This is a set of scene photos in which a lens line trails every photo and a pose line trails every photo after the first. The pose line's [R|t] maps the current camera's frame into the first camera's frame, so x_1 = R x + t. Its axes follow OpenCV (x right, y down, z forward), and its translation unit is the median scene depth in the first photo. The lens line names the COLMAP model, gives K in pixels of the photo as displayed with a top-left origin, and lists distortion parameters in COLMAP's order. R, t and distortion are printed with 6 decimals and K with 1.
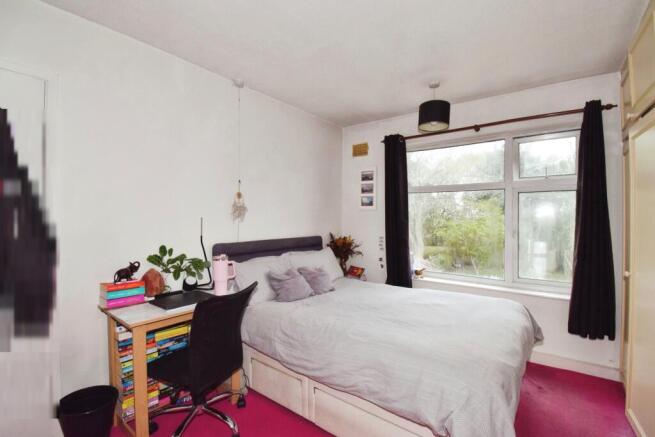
lens RADIAL K [[296.2, 0, 326.8], [0, 296.2, 218.0], [0, 0, 1]] dist [-0.001608, -0.000578]
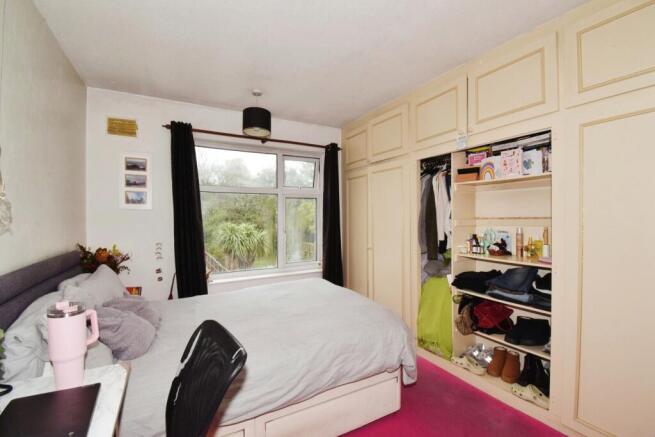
lens RADIAL K [[296.2, 0, 327.2], [0, 296.2, 216.6], [0, 0, 1]] dist [-0.001608, -0.000578]
pose [[0.399399, -0.006562, 0.916754, -0.434253], [0.012629, 0.999919, 0.001655, -0.003870], [-0.916690, 0.010917, 0.399450, 0.298657]]
